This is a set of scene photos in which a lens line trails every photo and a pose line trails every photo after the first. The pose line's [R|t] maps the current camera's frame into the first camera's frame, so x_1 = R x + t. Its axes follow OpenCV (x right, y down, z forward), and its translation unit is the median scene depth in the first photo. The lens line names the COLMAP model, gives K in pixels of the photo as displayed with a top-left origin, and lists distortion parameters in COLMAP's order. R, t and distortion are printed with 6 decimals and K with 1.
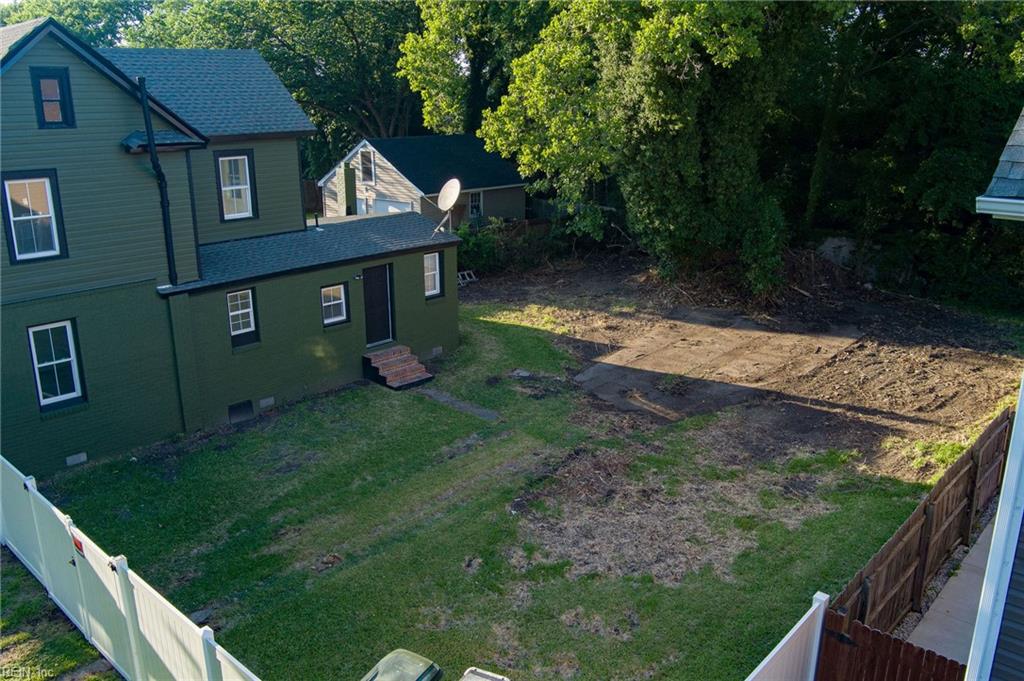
lens RADIAL K [[827.0, 0, 512.0], [0, 827.0, 340.5], [0, 0, 1]] dist [-0.066877, 0.014453]
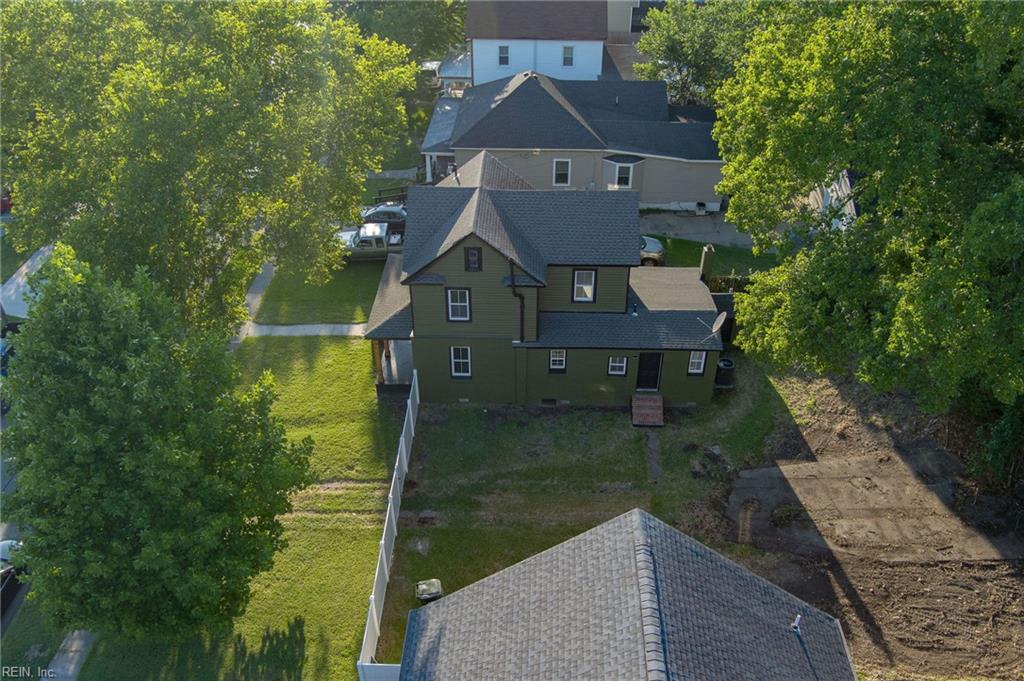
lens RADIAL K [[827.0, 0, 512.0], [0, 827.0, 340.5], [0, 0, 1]] dist [-0.066877, 0.014453]
pose [[0.654502, 0.442235, -0.613234, 0.672579], [-0.213617, 0.886209, 0.411098, -0.756640], [0.725255, -0.138067, 0.674494, -0.296997]]
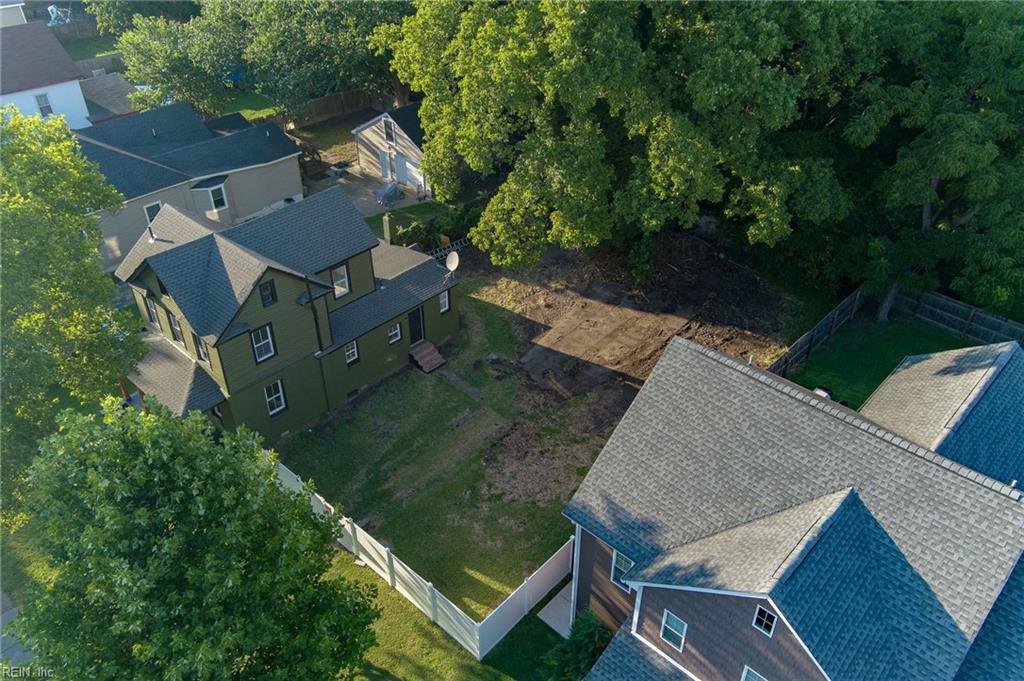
lens RADIAL K [[814.6, 0, 512.0], [0, 814.6, 340.5], [0, 0, 1]] dist [0.060673, -0.002976]
pose [[0.999989, 0.004061, 0.002183, 0.056312], [-0.004556, 0.942897, 0.333053, -0.680302], [-0.000706, -0.333059, 0.942906, -0.820245]]
